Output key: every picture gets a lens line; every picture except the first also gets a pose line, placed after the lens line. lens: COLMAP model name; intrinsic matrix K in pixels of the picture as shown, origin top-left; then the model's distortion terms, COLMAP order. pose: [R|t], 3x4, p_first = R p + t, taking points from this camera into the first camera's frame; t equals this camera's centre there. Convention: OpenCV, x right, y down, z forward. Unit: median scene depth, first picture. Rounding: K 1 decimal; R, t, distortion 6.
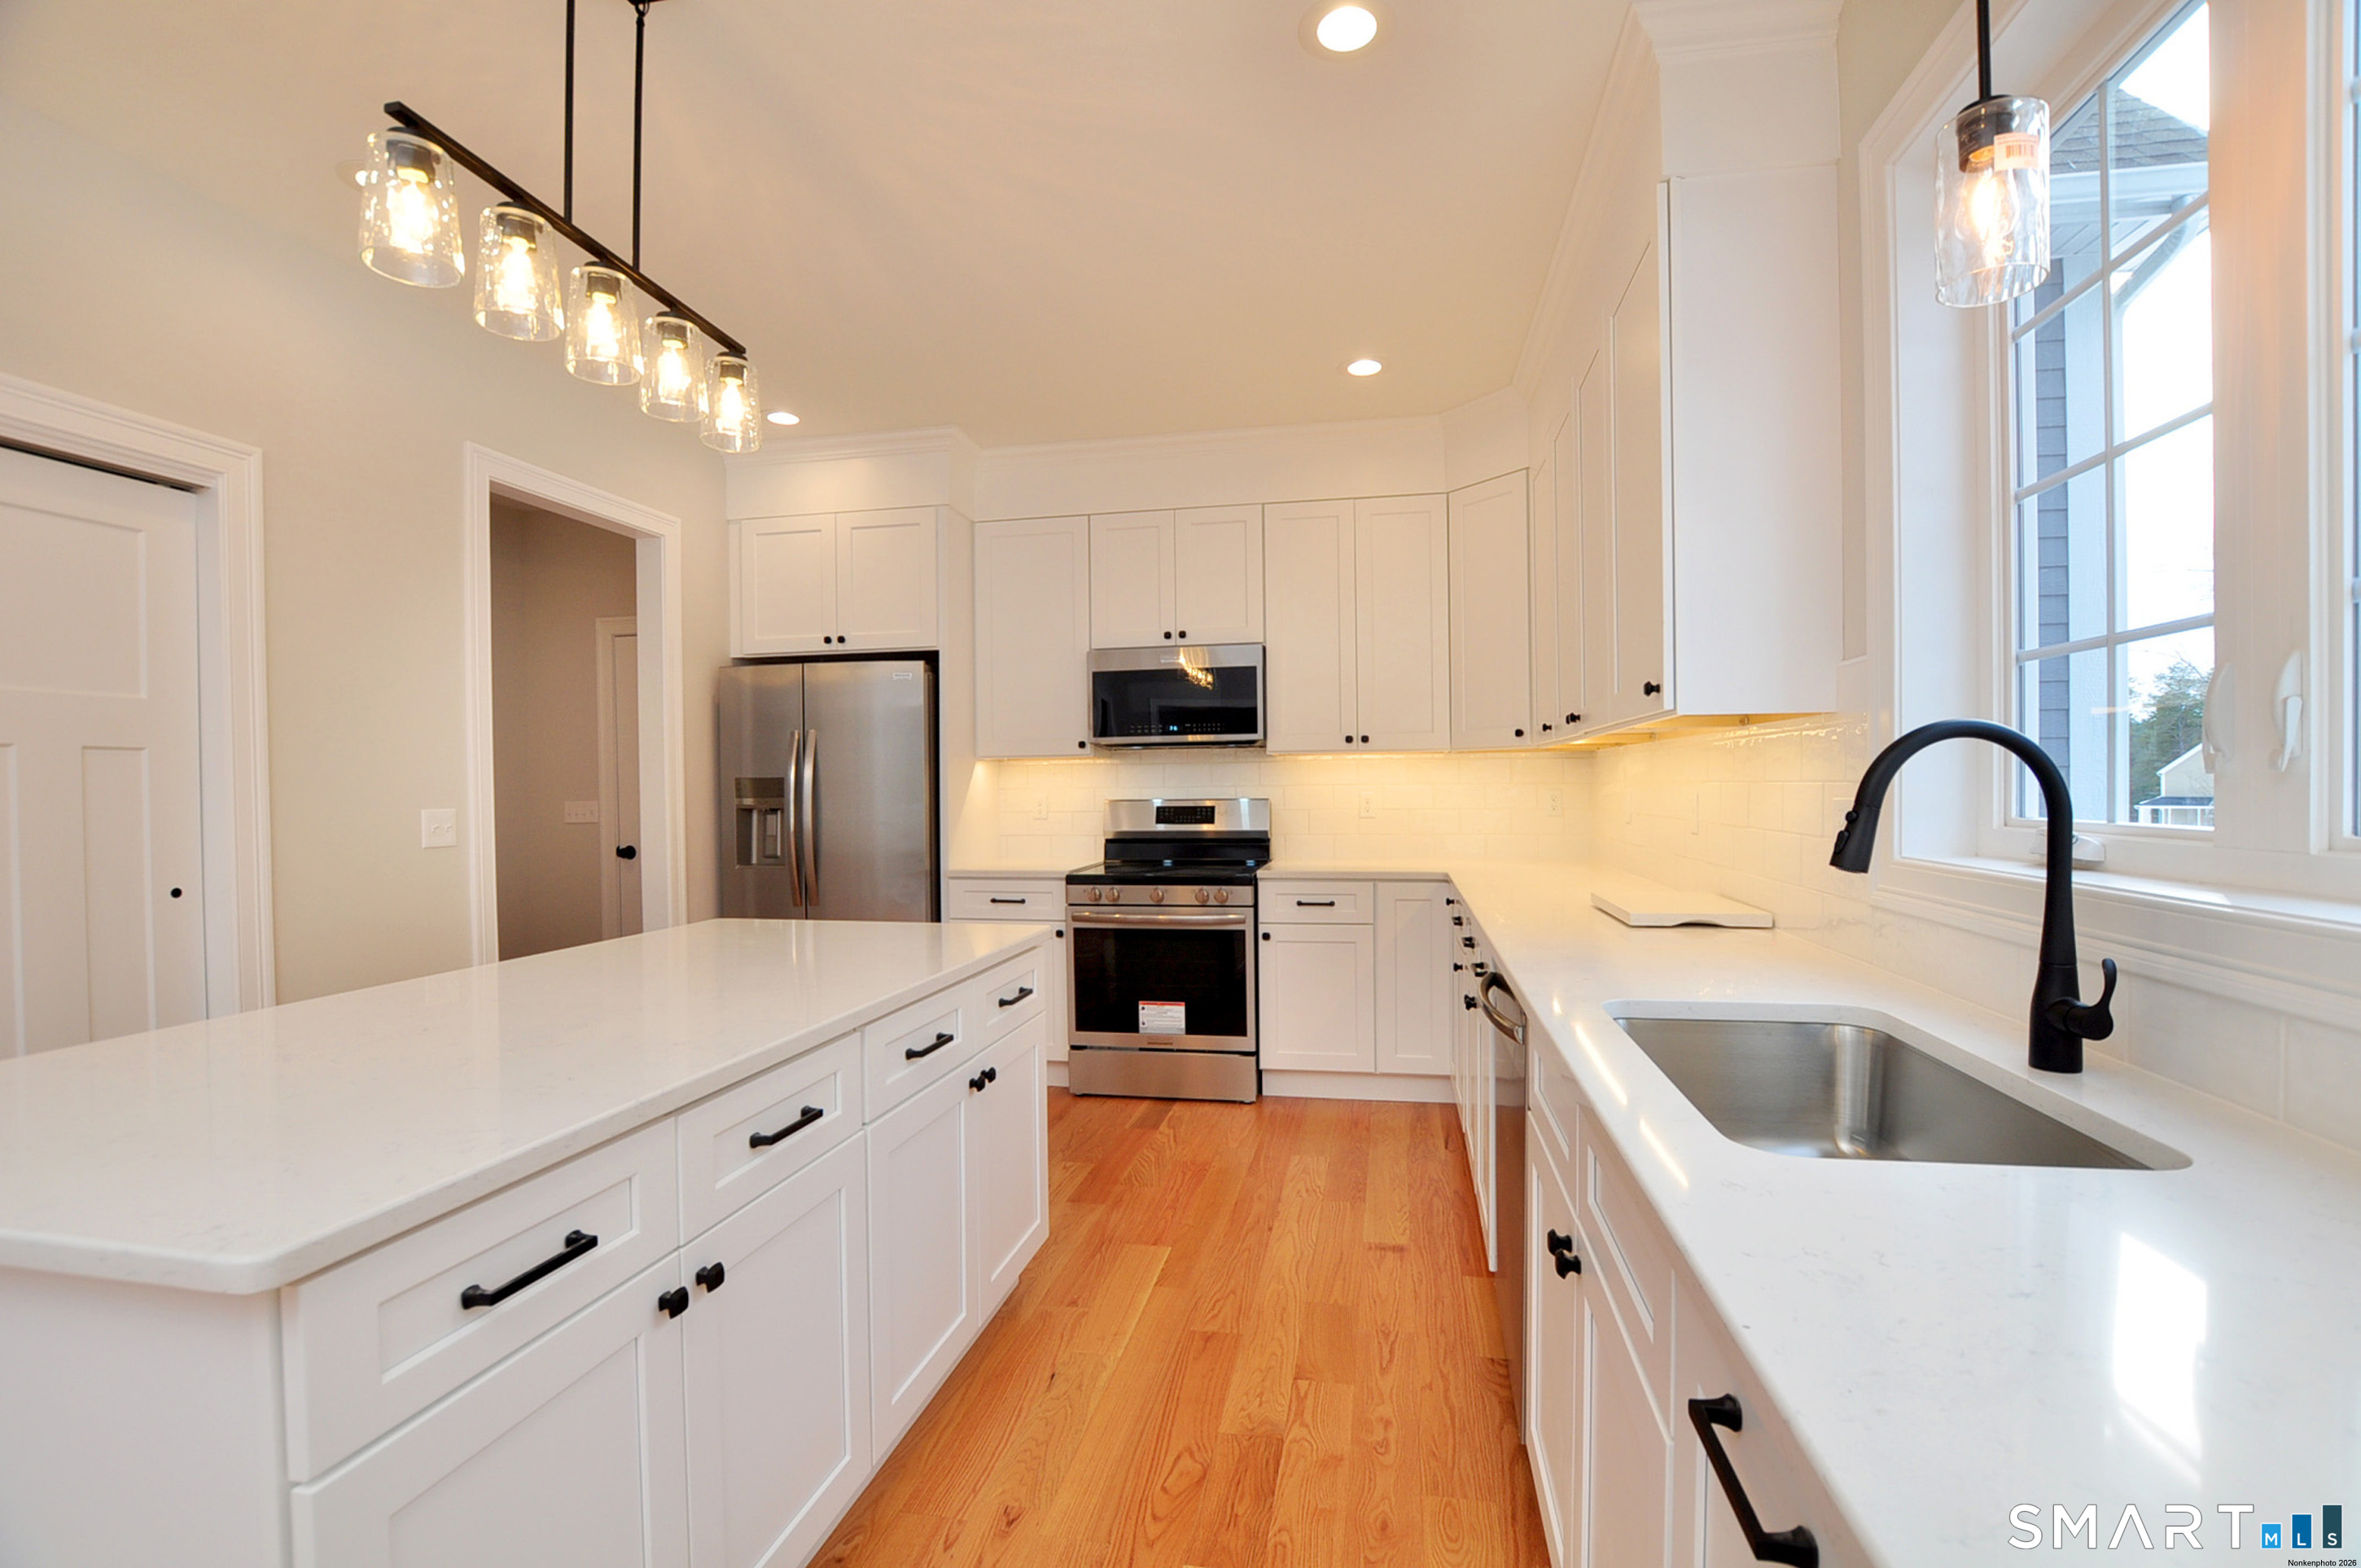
lens RADIAL K [[1047.8, 0, 1167.5], [0, 1047.8, 799.3], [0, 0, 1]] dist [-0.020573, 0.000527]
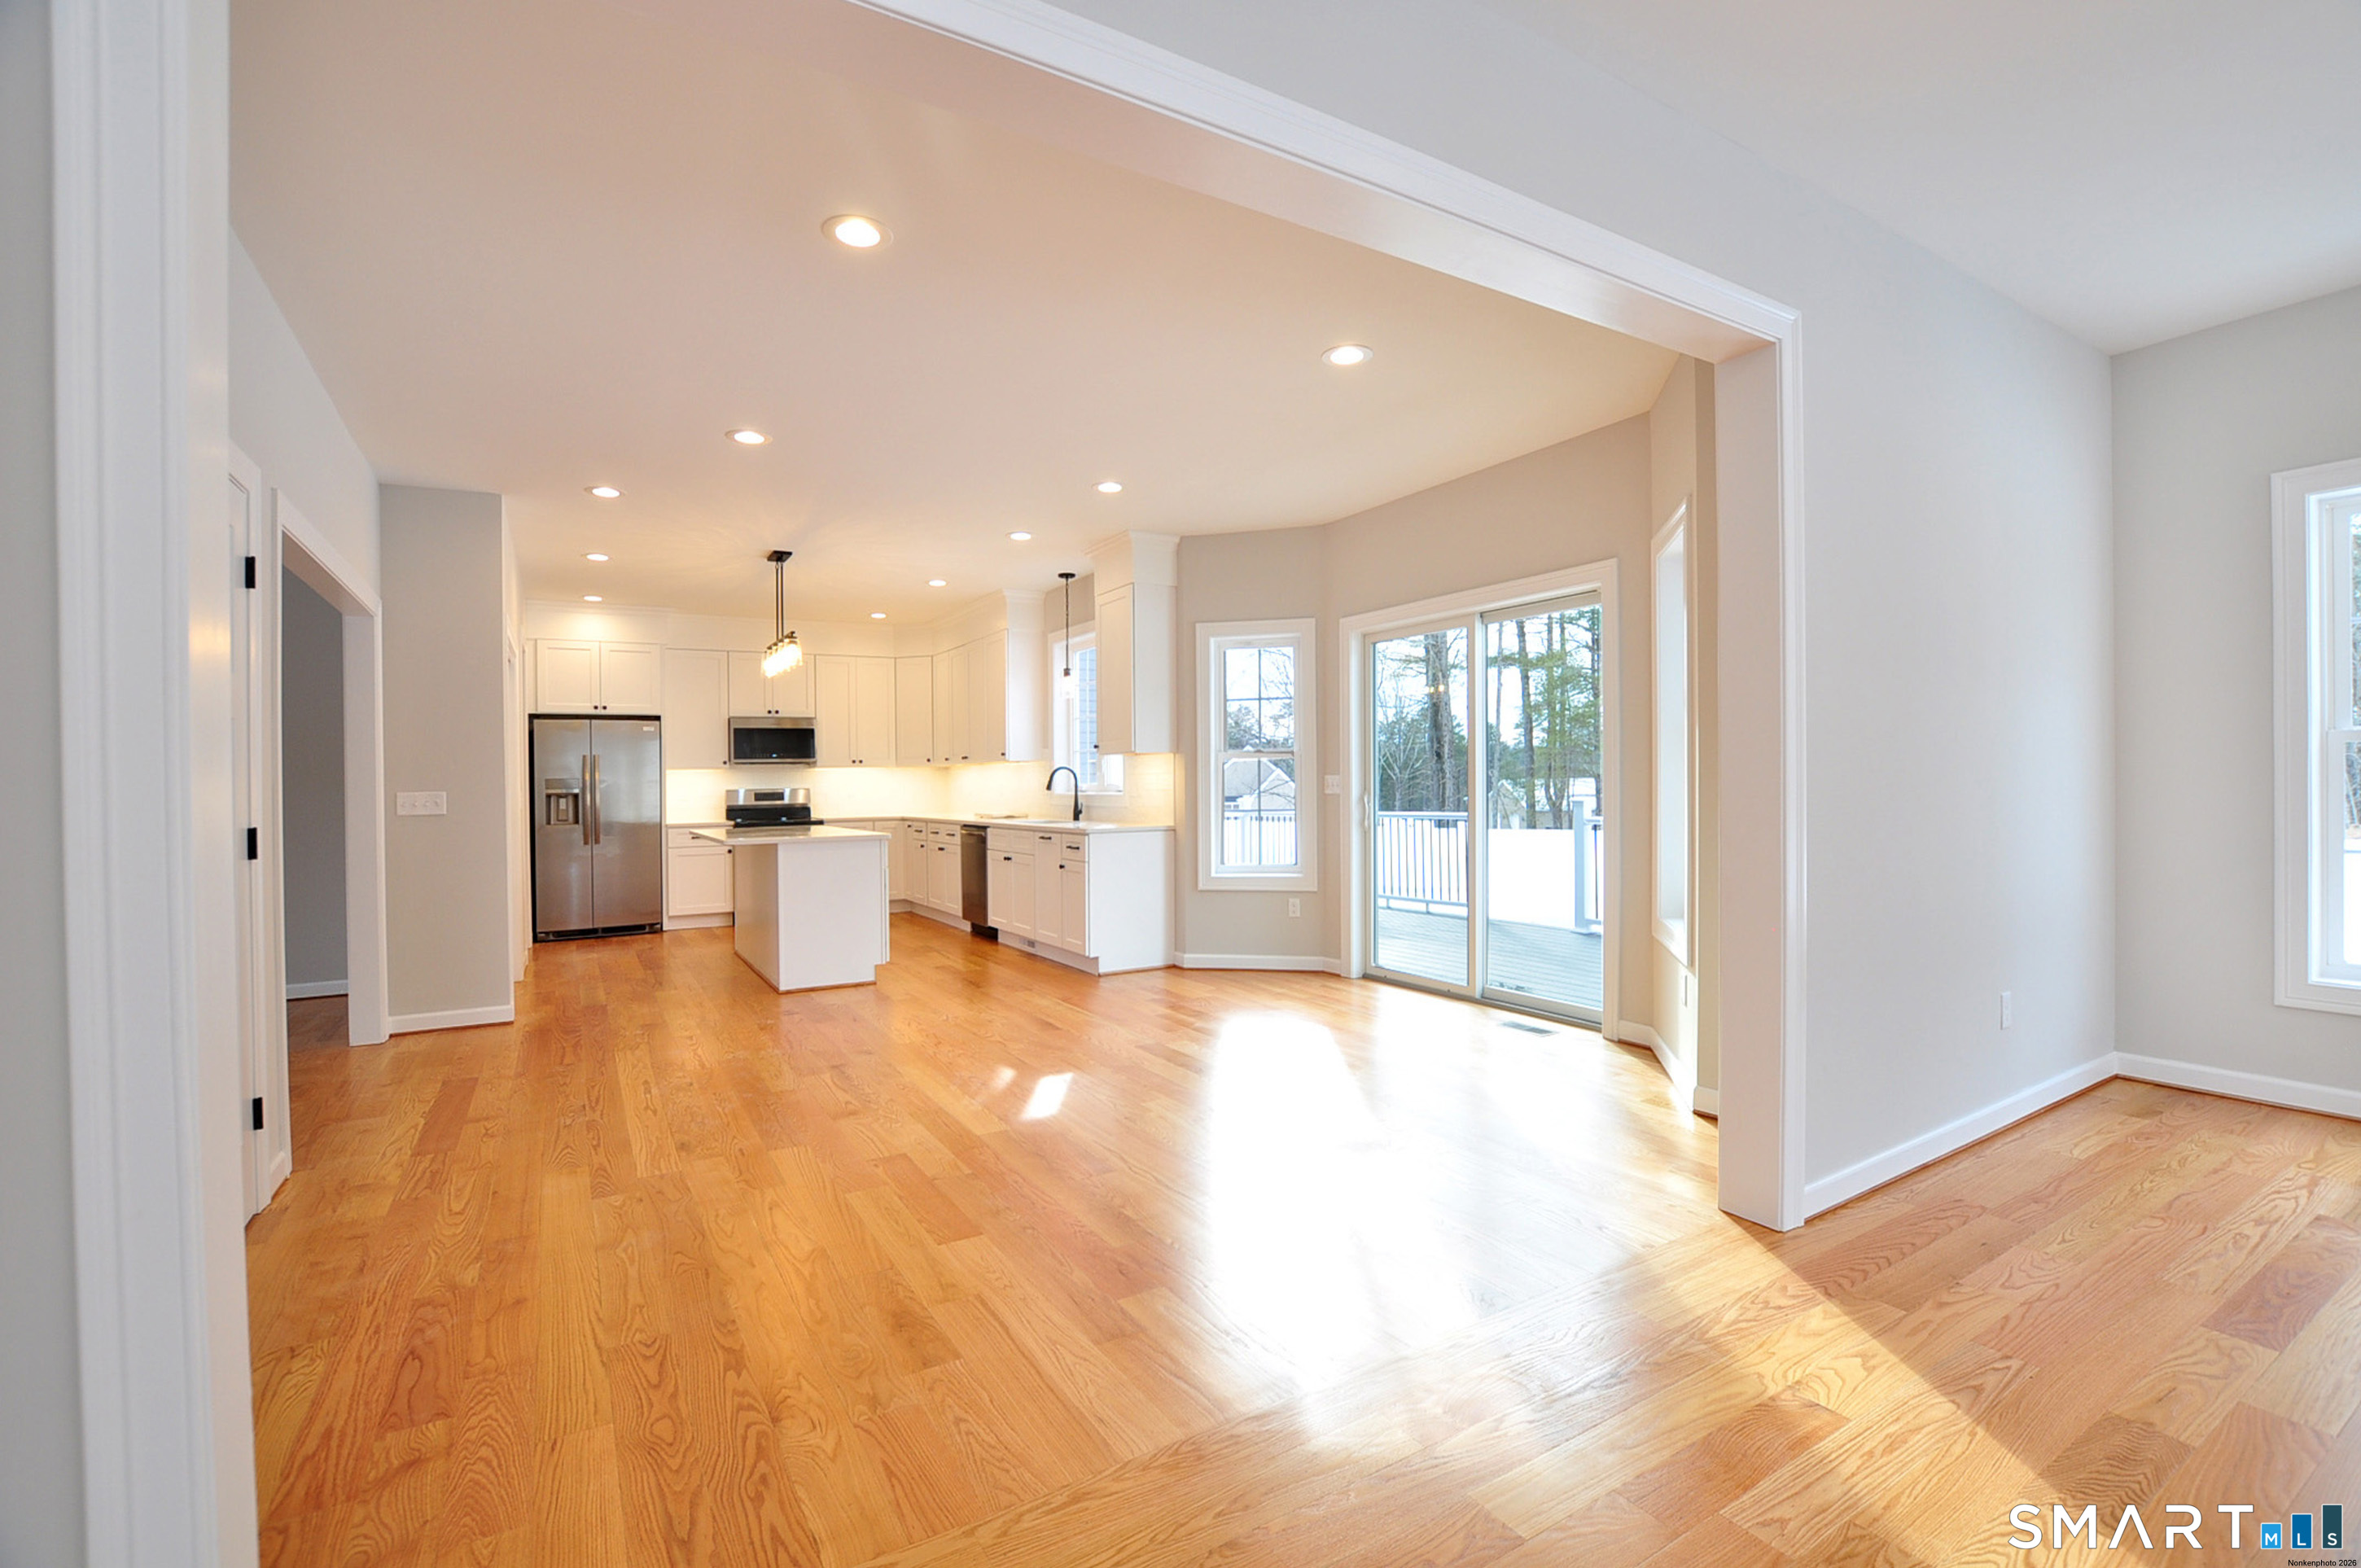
lens RADIAL K [[1058.0, 0, 1198.1], [0, 1058.0, 777.6], [0, 0, 1]] dist [-0.026259, -0.000133]
pose [[0.733017, -0.000987, 0.680210, -0.825447], [0.019288, 0.999627, -0.019335, 0.036392], [-0.679937, 0.027292, 0.732762, -1.171698]]
